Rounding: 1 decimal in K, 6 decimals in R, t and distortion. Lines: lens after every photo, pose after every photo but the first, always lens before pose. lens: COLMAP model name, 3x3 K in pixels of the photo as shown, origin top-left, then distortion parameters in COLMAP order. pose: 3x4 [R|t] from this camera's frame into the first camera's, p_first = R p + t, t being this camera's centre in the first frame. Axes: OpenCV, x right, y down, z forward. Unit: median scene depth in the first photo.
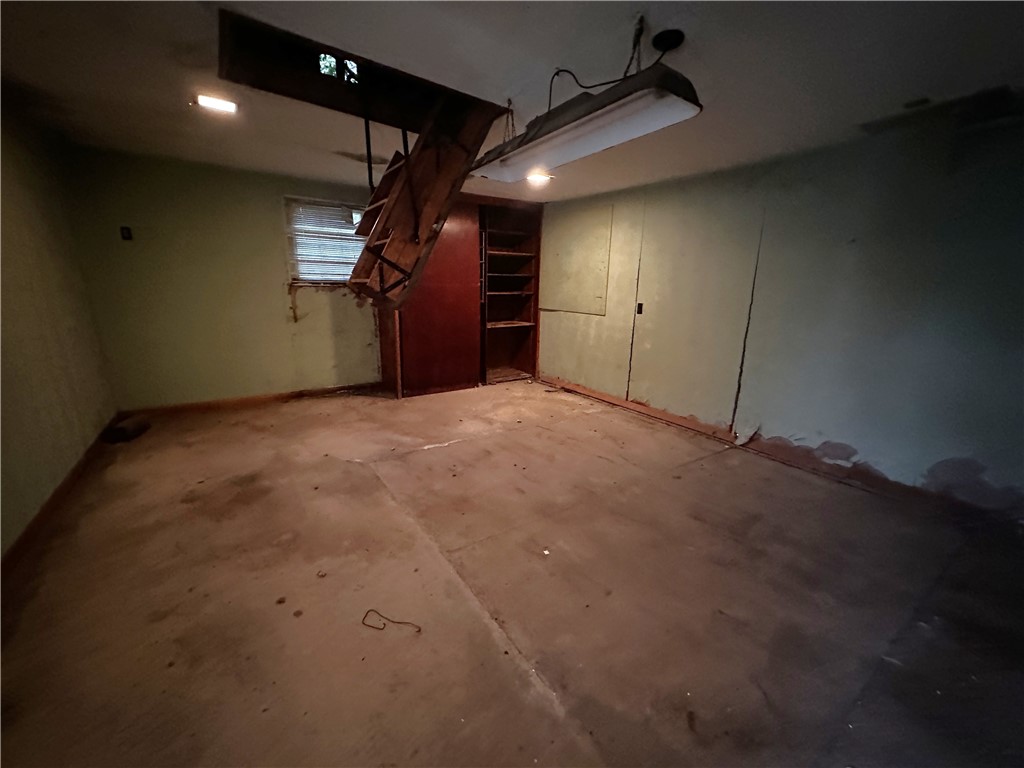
lens RADIAL K [[410.7, 0, 512.0], [0, 410.7, 384.0], [0, 0, 1]] dist [-0.001690, -0.000268]
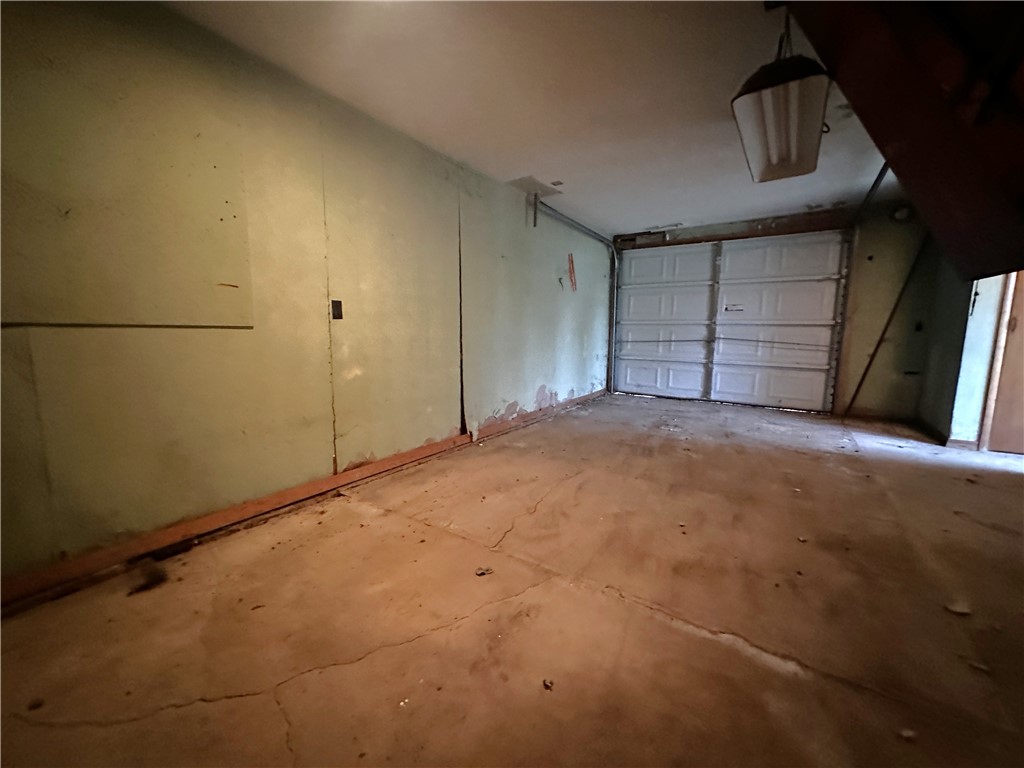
lens RADIAL K [[410.7, 0, 512.0], [0, 410.7, 384.0], [0, 0, 1]] dist [-0.001690, -0.000268]
pose [[-0.367920, -0.149623, 0.917740, -0.365892], [0.207033, 0.949013, 0.237721, -0.192972], [-0.906516, 0.277465, -0.318184, 1.118583]]
